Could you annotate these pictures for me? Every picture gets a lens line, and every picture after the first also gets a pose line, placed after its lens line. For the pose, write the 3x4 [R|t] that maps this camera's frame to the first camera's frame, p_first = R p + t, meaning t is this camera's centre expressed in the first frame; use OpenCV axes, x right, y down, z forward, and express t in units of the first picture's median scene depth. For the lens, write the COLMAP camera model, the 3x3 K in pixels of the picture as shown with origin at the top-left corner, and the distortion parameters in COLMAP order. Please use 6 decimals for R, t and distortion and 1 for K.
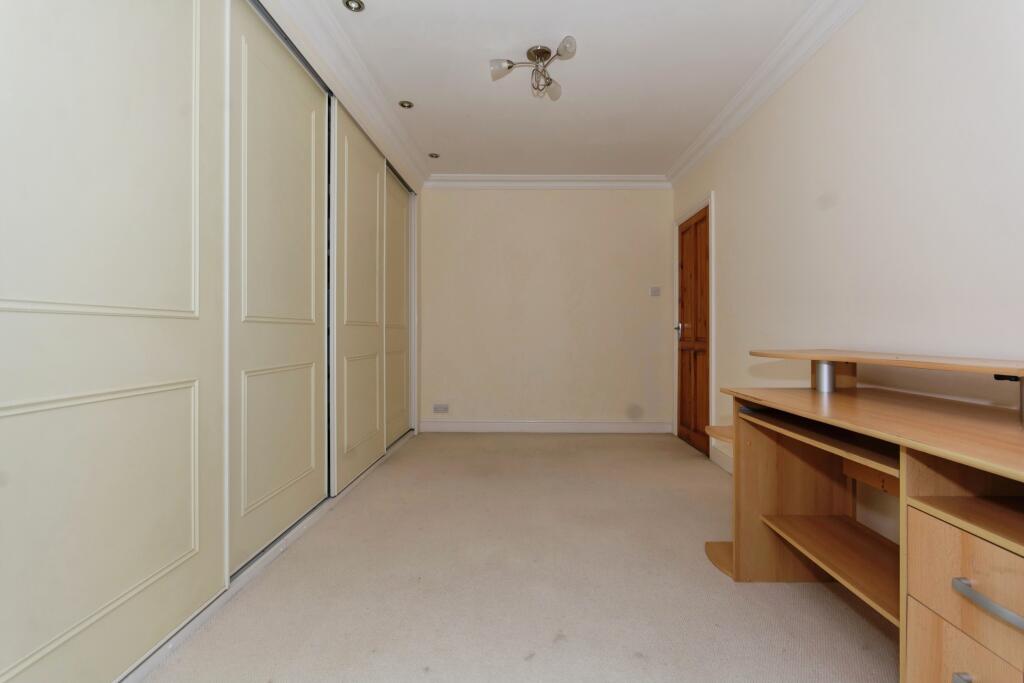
lens RADIAL K [[458.7, 0, 519.0], [0, 458.7, 337.1], [0, 0, 1]] dist [0.000877, 0.002454]
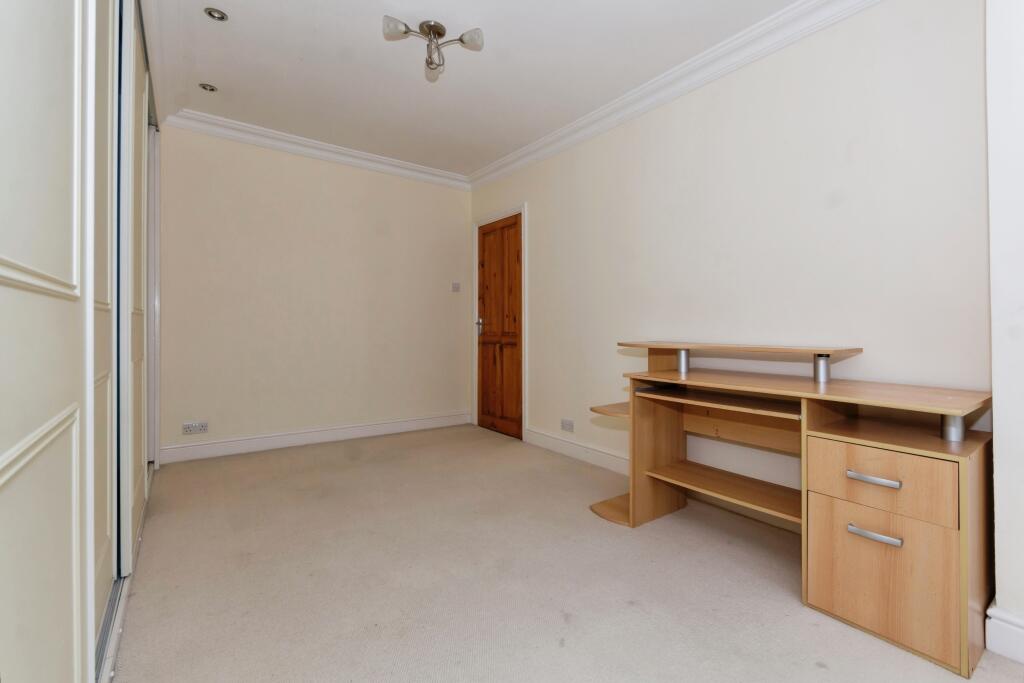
lens RADIAL K [[458.7, 0, 559.0], [0, 458.7, 330.4], [0, 0, 1]] dist [0.000877, 0.002454]
pose [[0.785948, 0.001407, 0.618291, -0.203057], [0.000053, 0.999997, -0.002342, -0.000523], [-0.618292, 0.001874, 0.785946, 0.063662]]
